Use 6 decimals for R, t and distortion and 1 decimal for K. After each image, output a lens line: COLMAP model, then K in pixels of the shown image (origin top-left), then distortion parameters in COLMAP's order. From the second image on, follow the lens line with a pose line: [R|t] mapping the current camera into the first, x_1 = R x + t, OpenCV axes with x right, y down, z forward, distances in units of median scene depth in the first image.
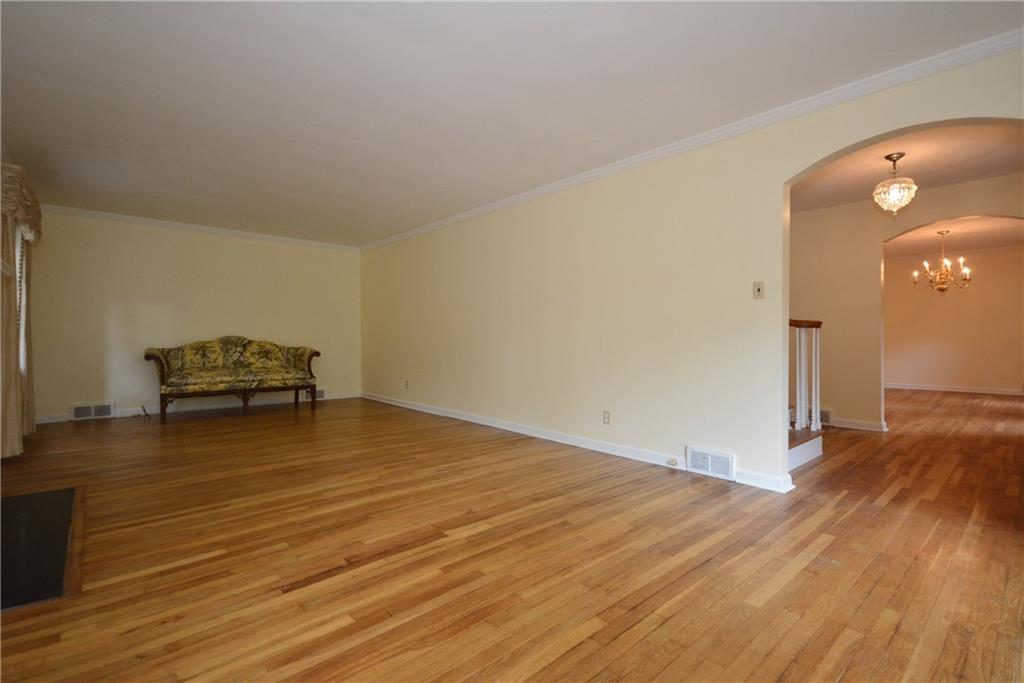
lens RADIAL K [[471.5, 0, 516.3], [0, 471.5, 338.0], [0, 0, 1]] dist [0.008068, -0.001333]
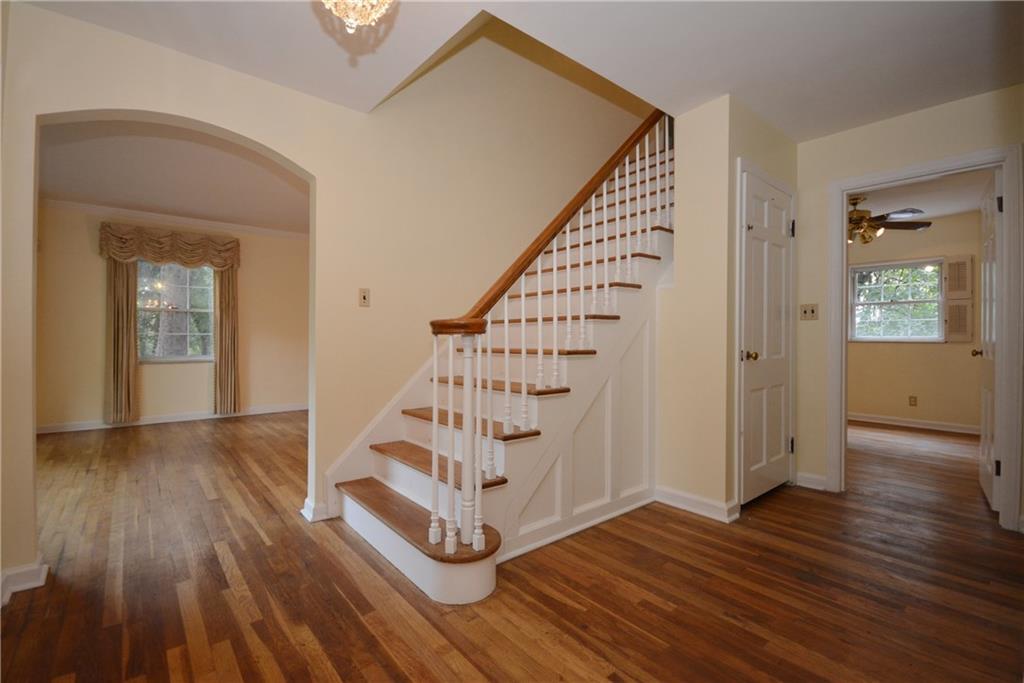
lens RADIAL K [[452.6, 0, 505.1], [0, 452.6, 340.0], [0, 0, 1]] dist [0.002370, -0.002137]
pose [[-0.044034, 0.004410, -0.999020, 1.438935], [-0.006793, 0.999966, 0.004714, -0.026622], [0.999007, 0.006994, -0.044003, 1.426342]]
